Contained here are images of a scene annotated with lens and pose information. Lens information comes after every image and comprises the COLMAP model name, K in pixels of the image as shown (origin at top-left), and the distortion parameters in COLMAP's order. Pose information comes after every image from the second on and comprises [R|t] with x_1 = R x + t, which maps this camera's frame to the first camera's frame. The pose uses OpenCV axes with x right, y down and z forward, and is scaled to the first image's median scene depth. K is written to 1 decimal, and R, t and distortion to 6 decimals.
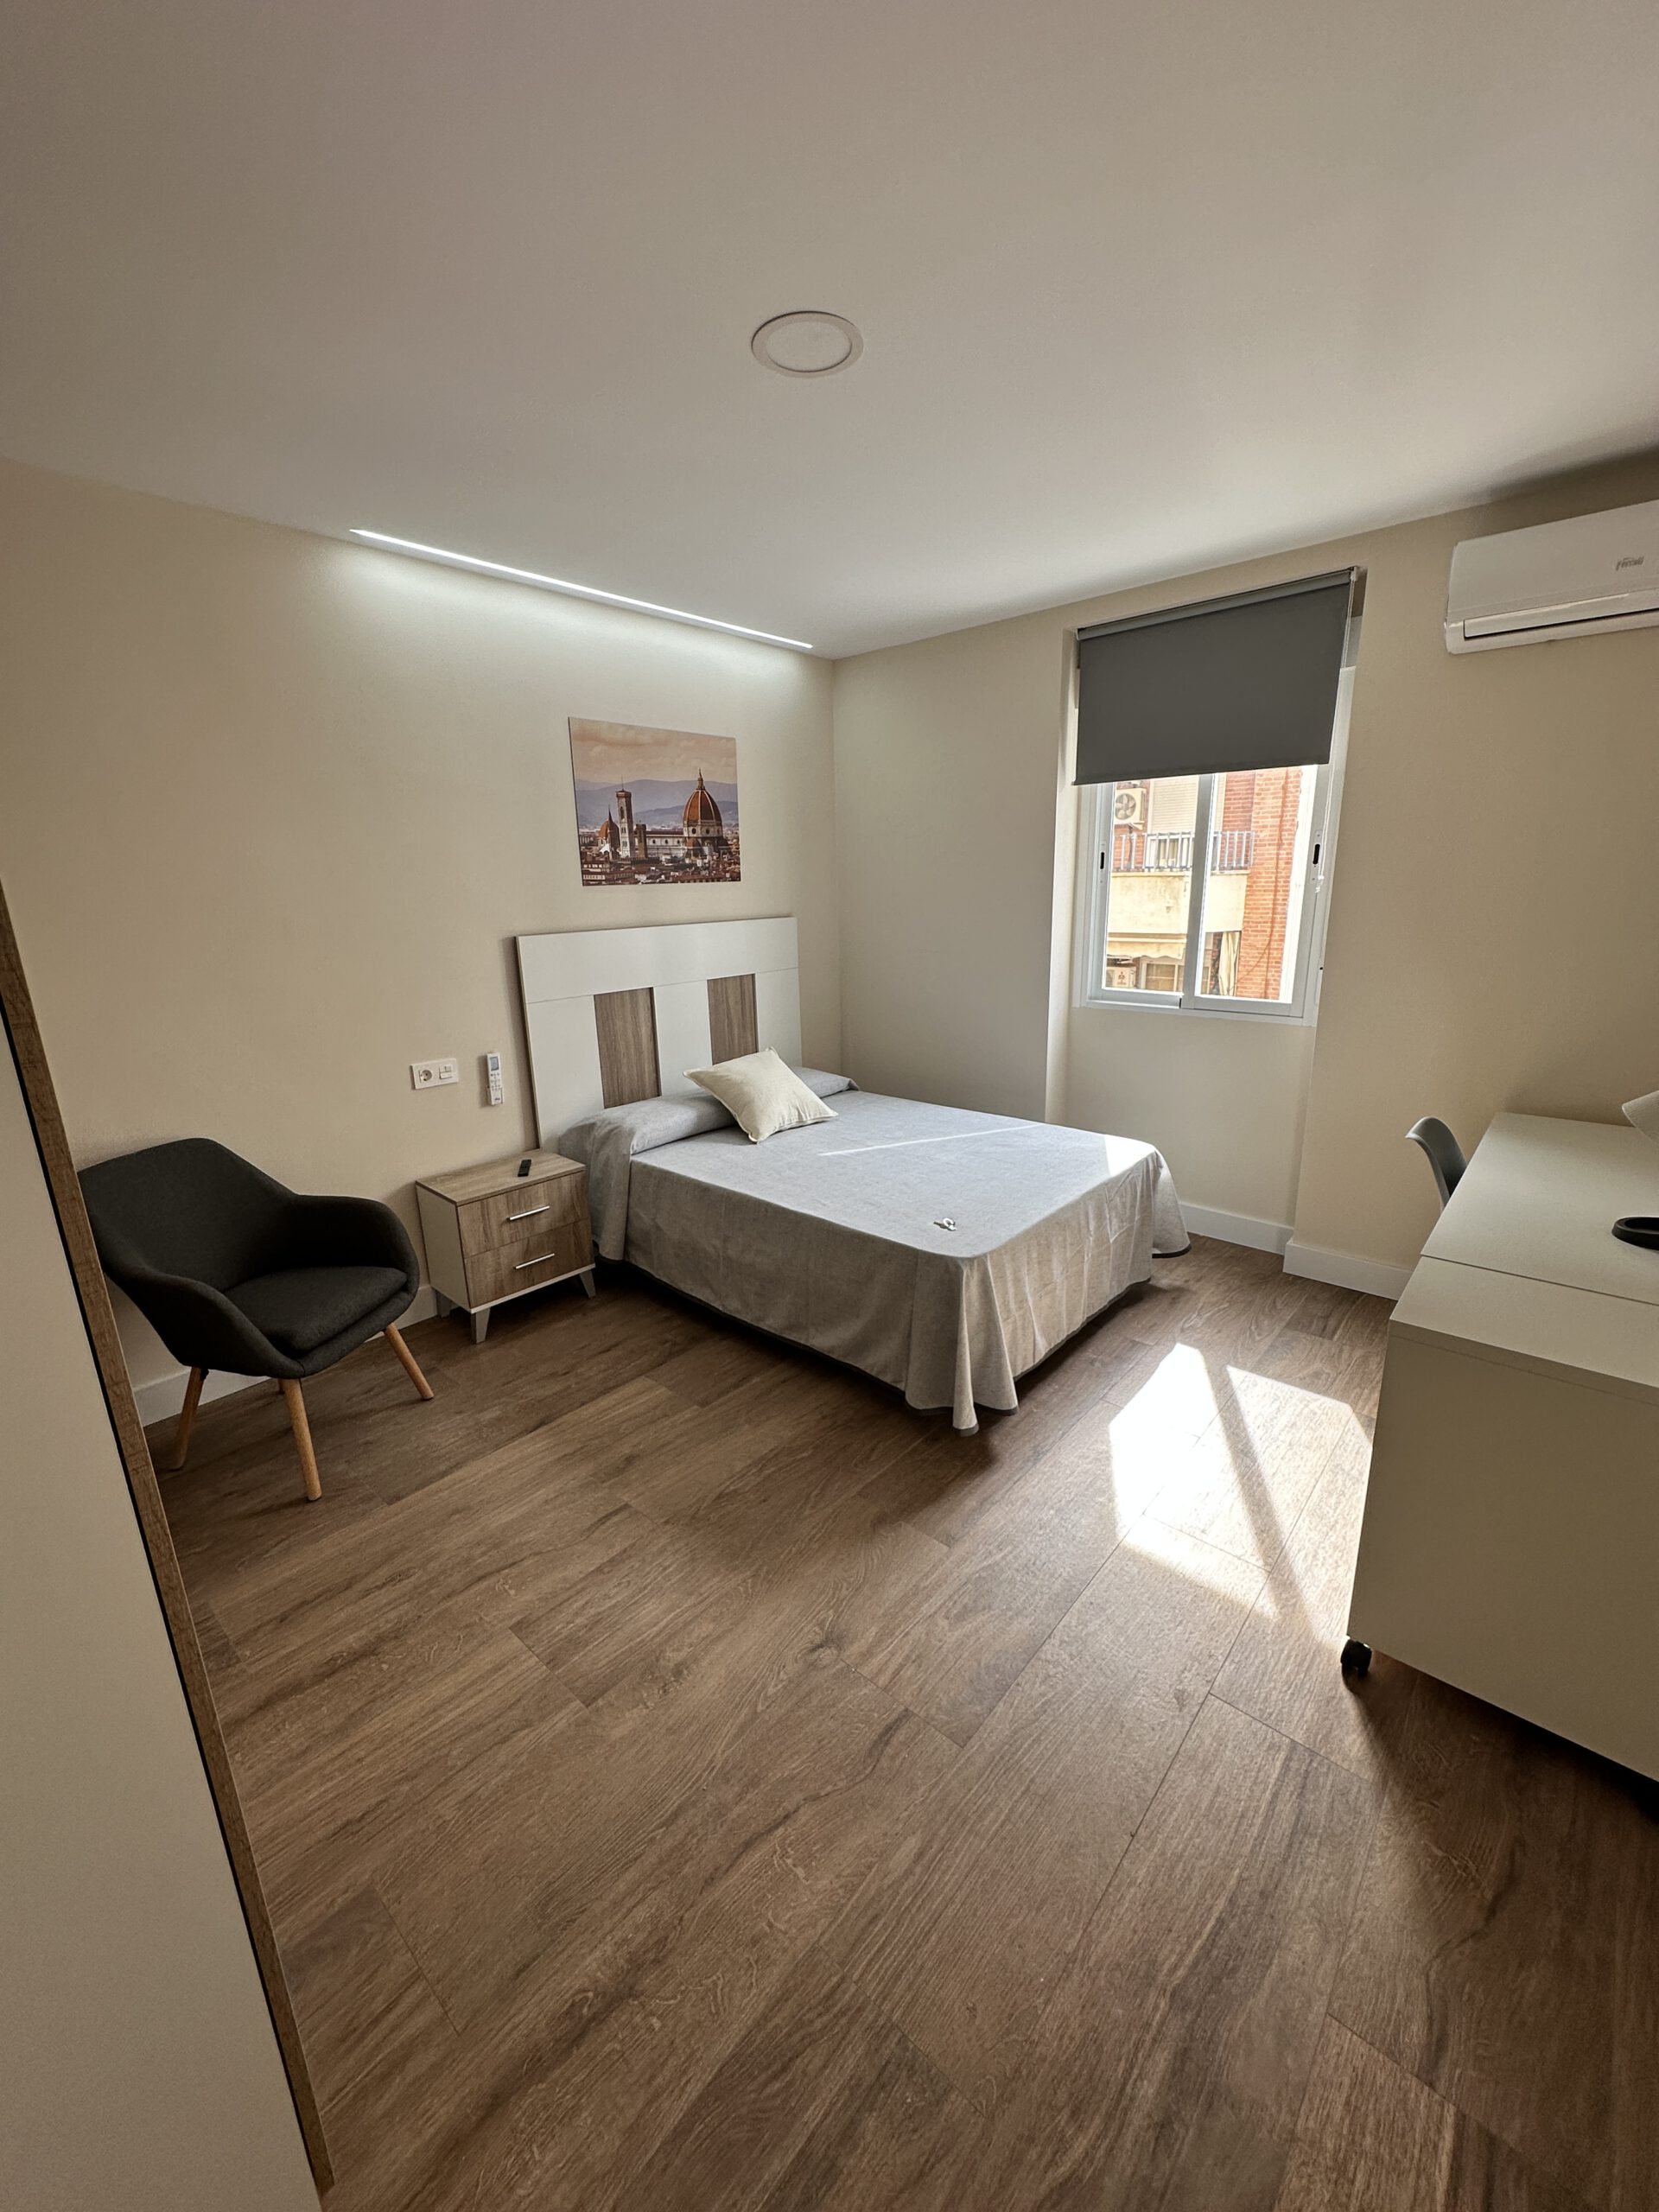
lens RADIAL K [[888.7, 0, 829.5], [0, 888.7, 1106.0], [0, 0, 1]] dist [-0.001274, 0.000039]
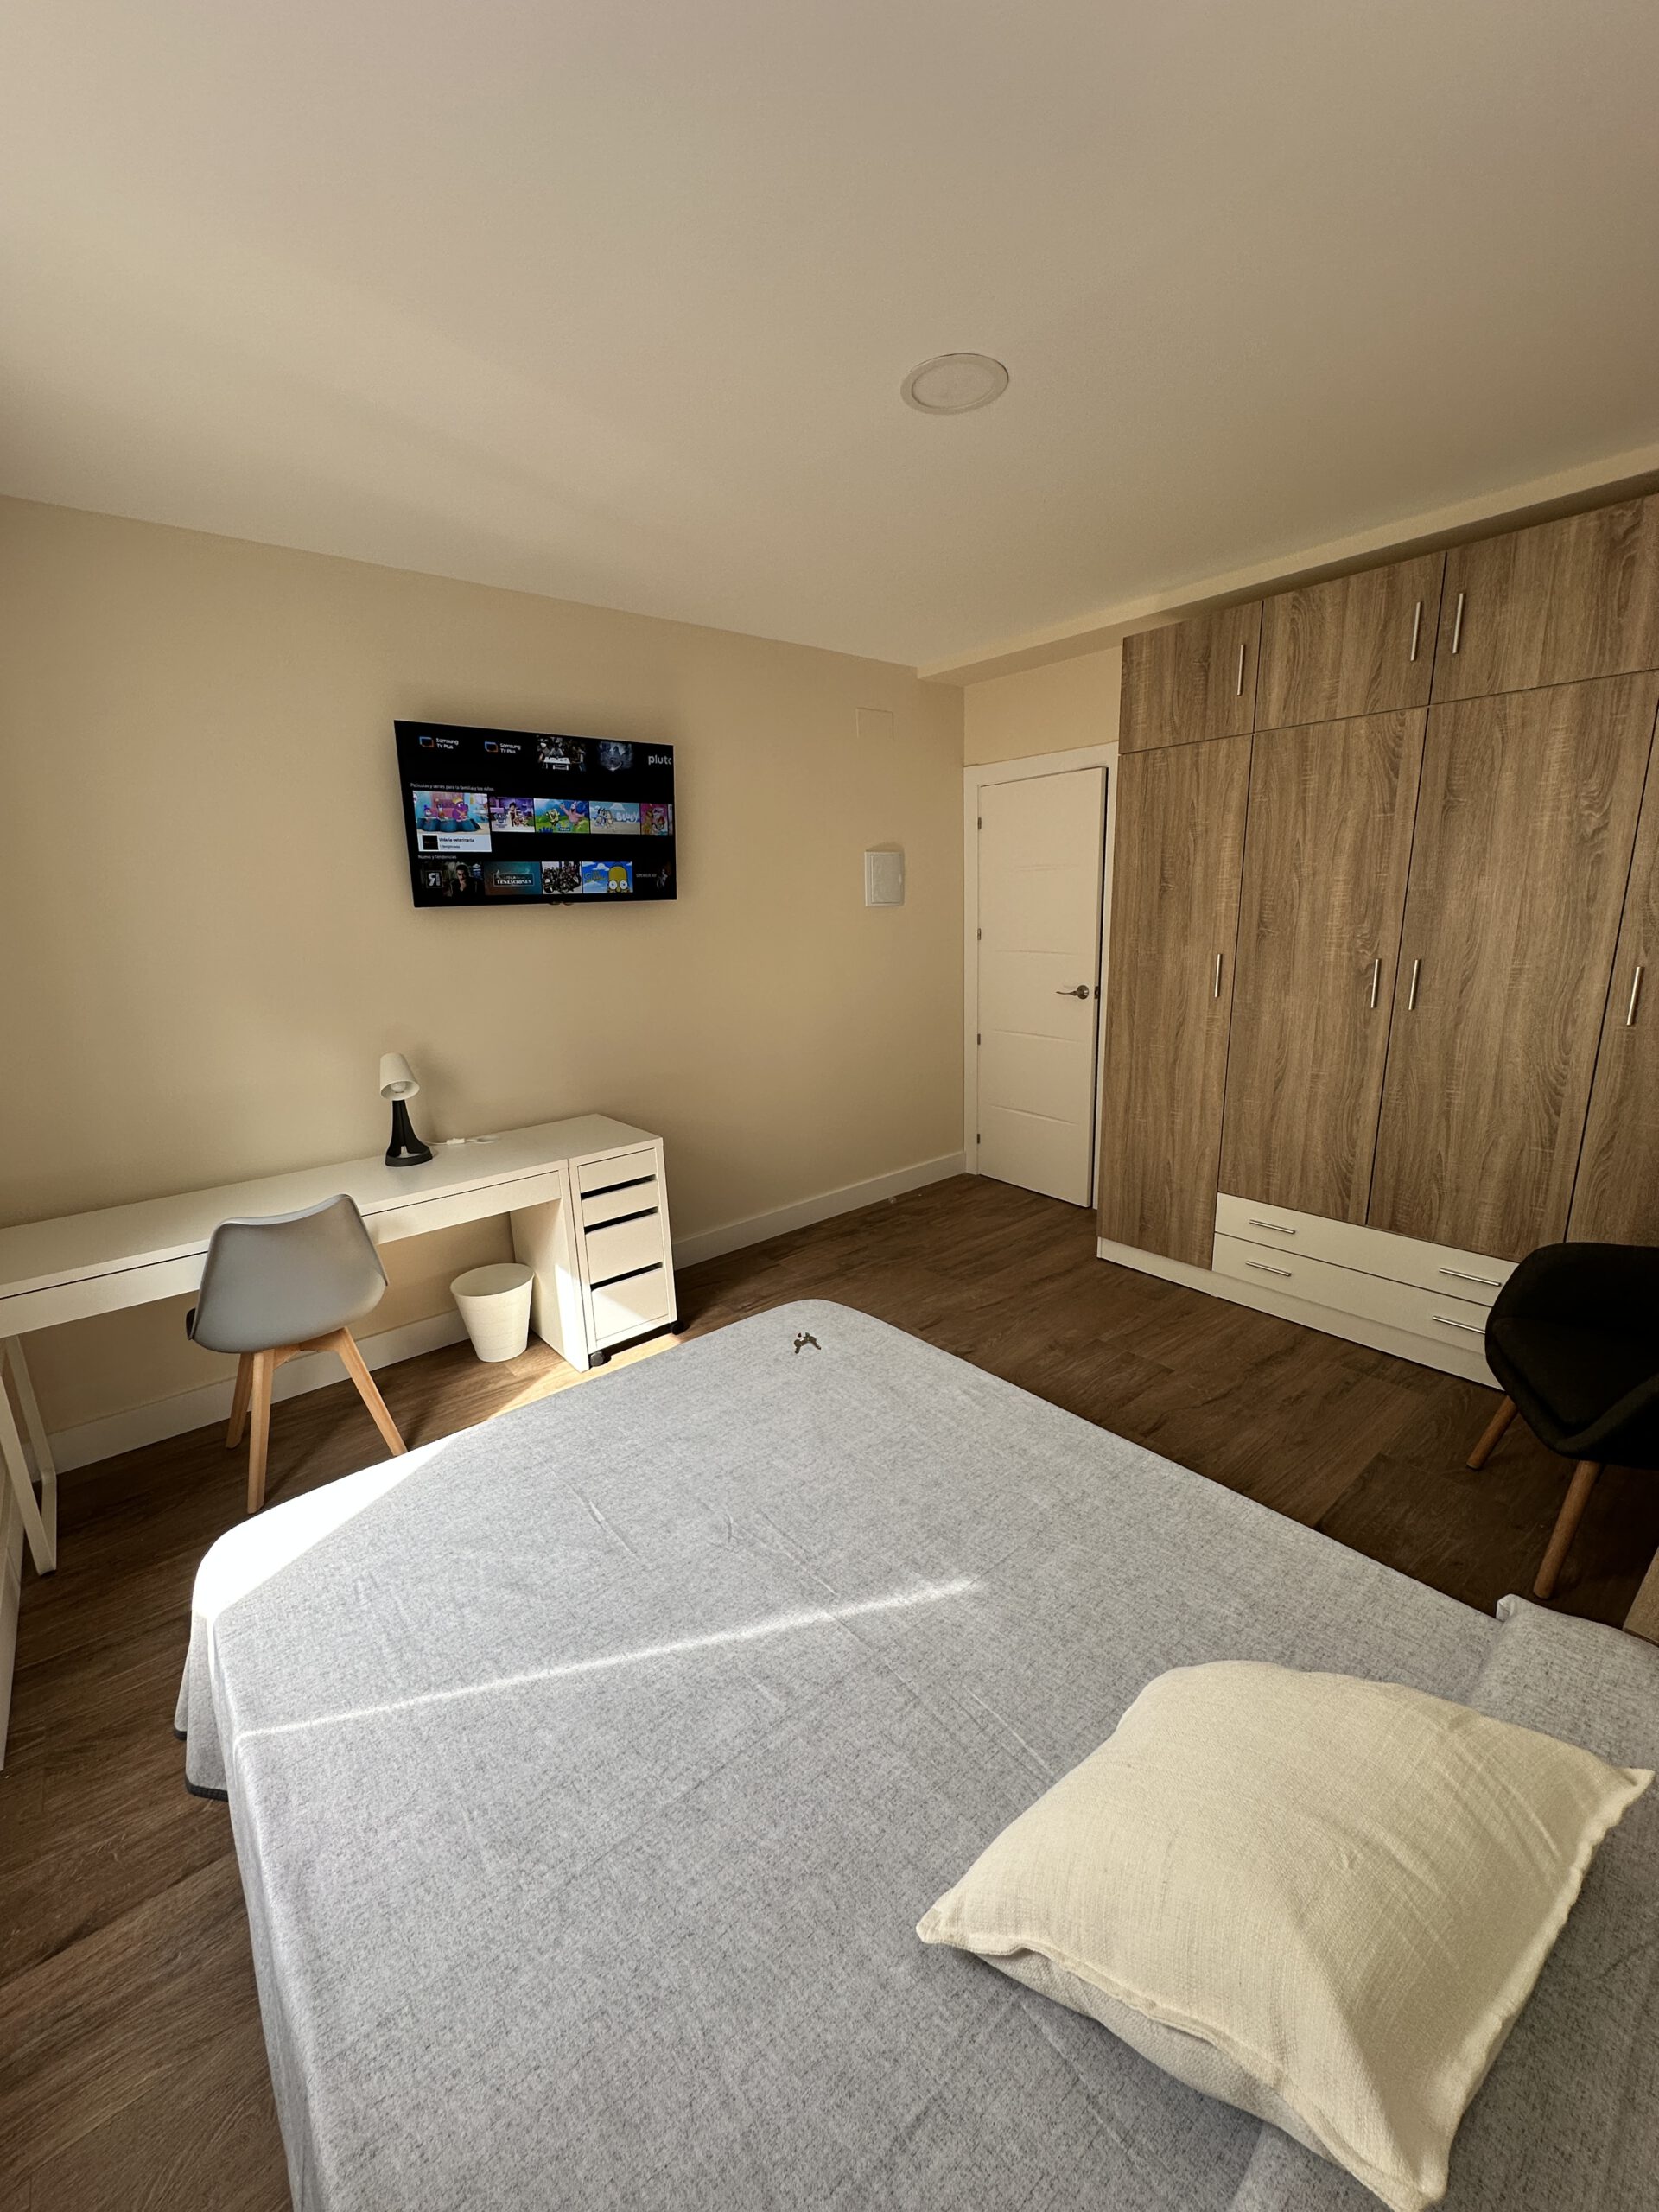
lens RADIAL K [[864.1, 0, 829.5], [0, 864.1, 1106.0], [0, 0, 1]] dist [-0.002992, -0.000248]
pose [[-0.987978, 0.022812, 0.152902, -0.011815], [0.091647, 0.882945, 0.460445, -0.540740], [-0.124500, 0.468923, -0.874421, 2.132654]]
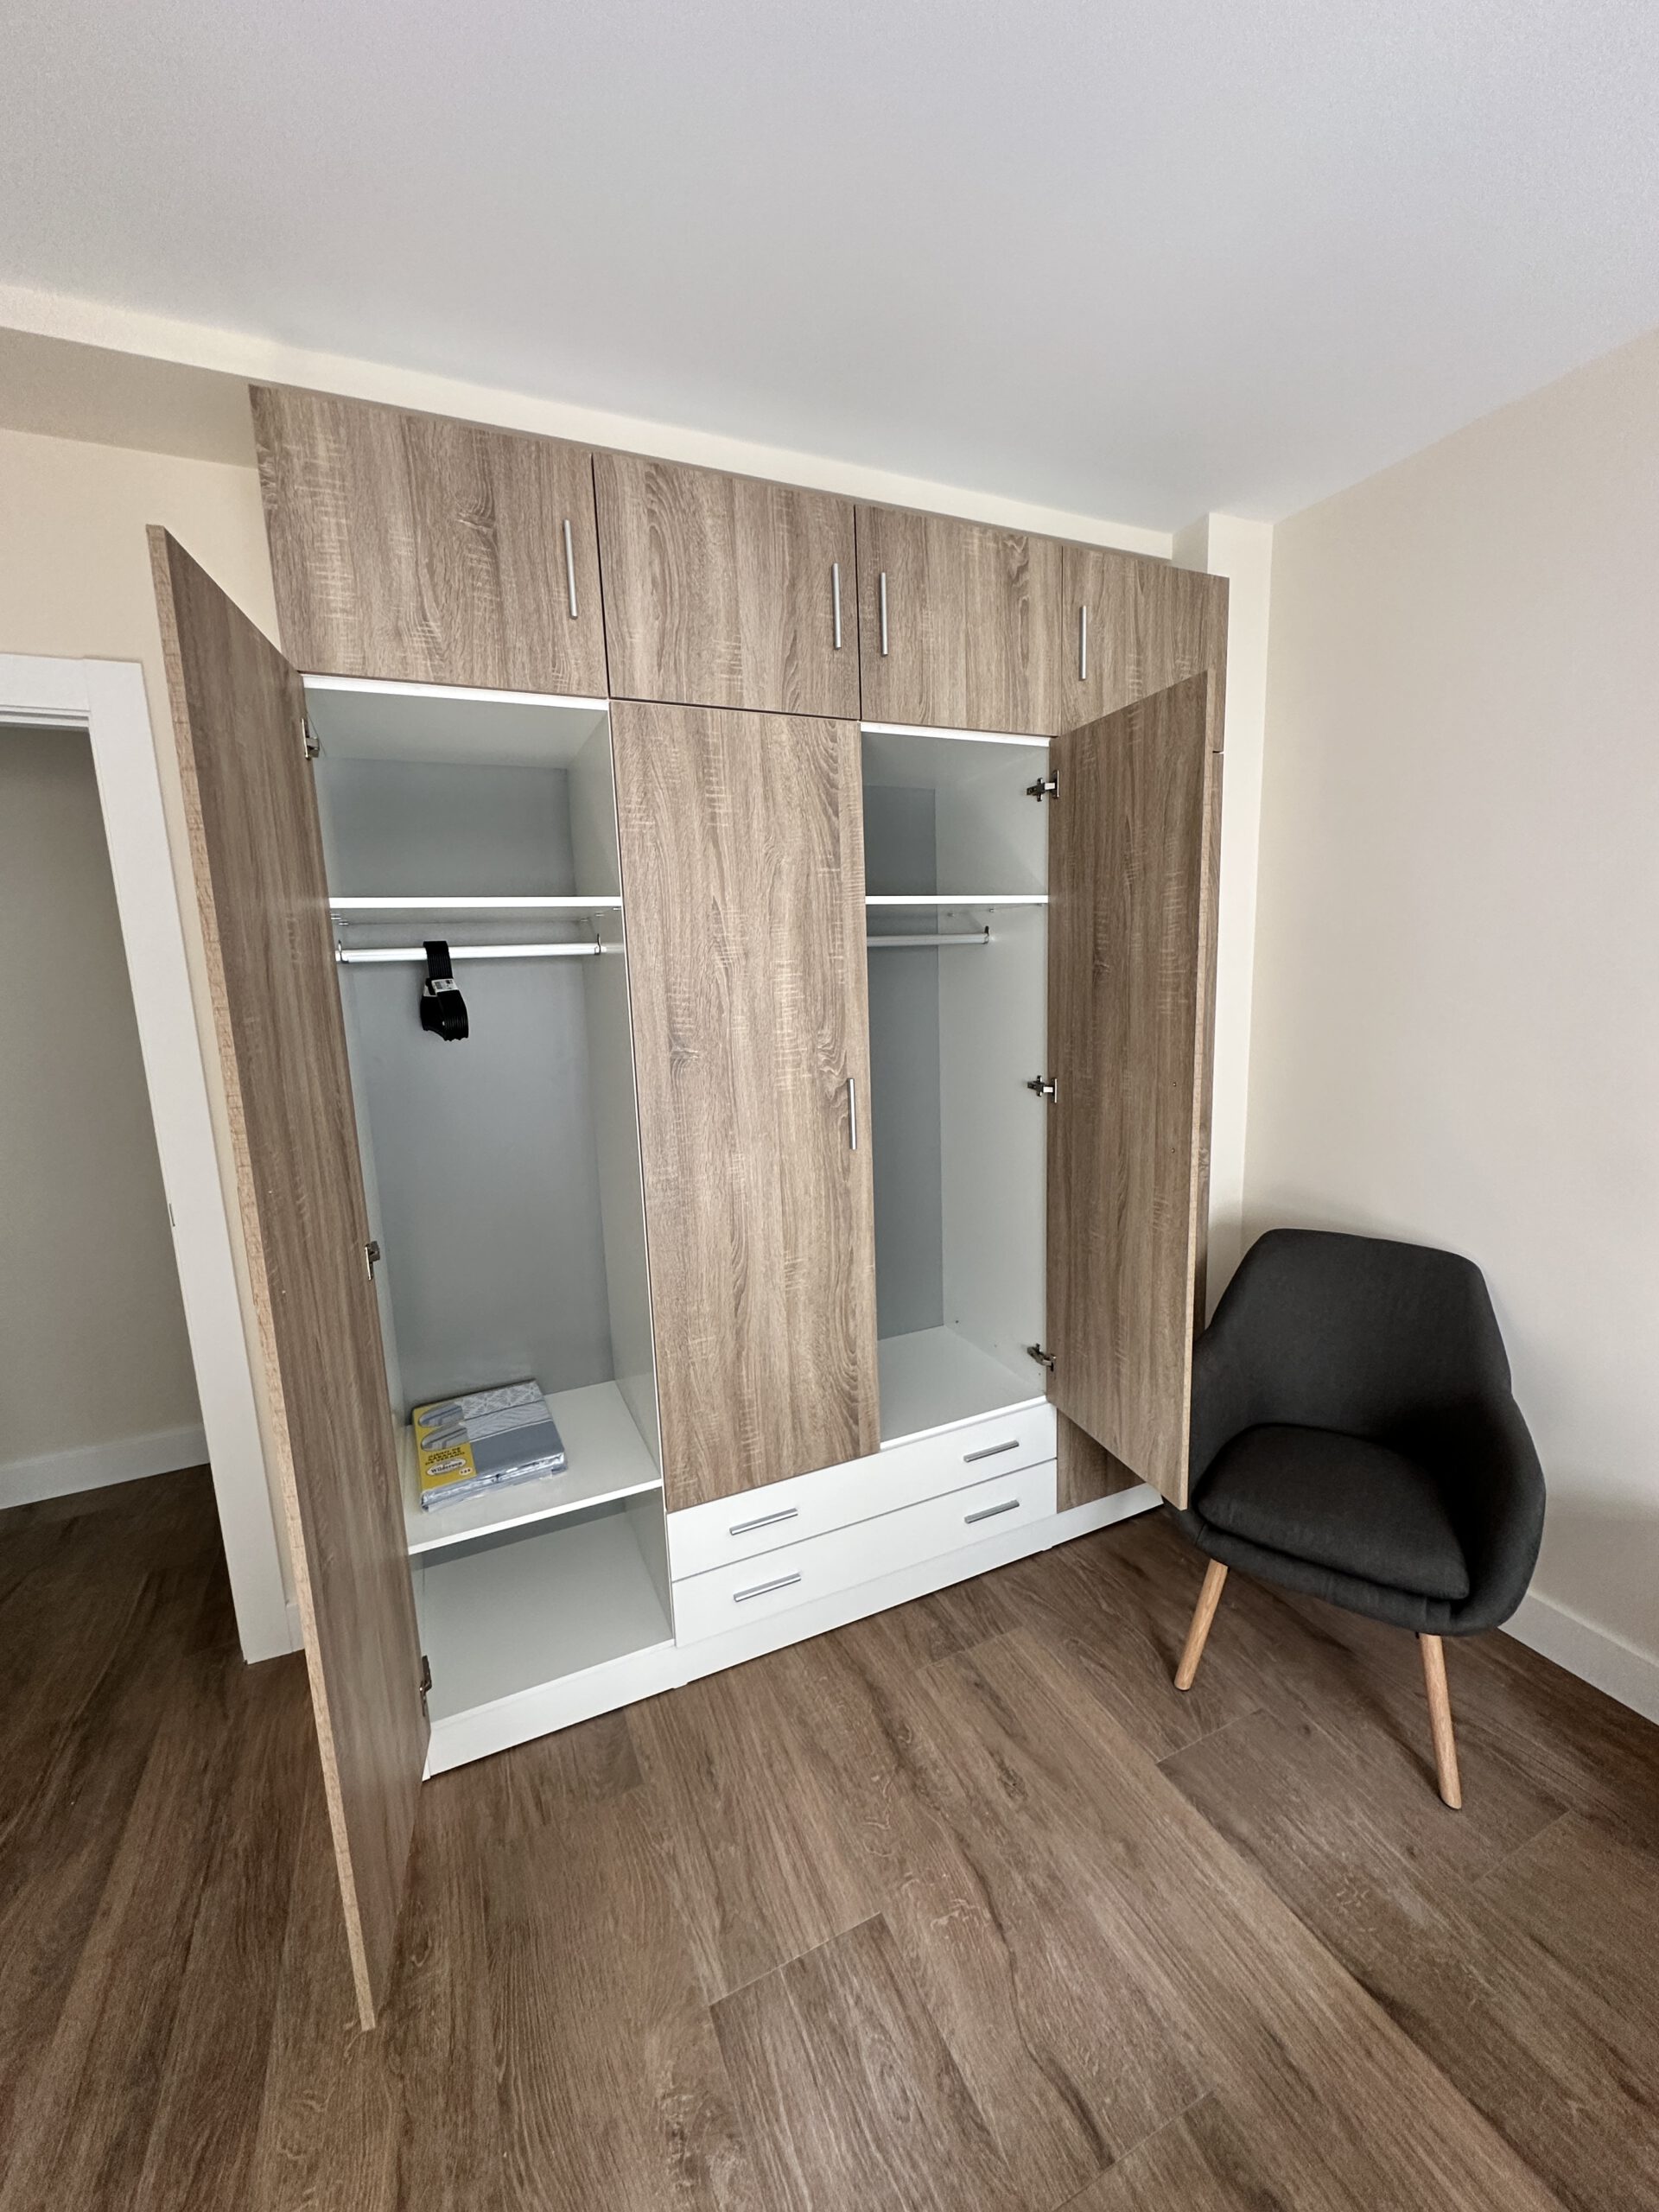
lens RADIAL K [[881.8, 0, 826.9], [0, 881.8, 1104.2], [0, 0, 1]] dist [-0.002827, 0.000808]
pose [[-0.402753, 0.190036, -0.895364, 0.201262], [-0.182344, 0.941944, 0.281945, -0.270712], [0.896962, 0.276818, -0.344719, 1.017230]]
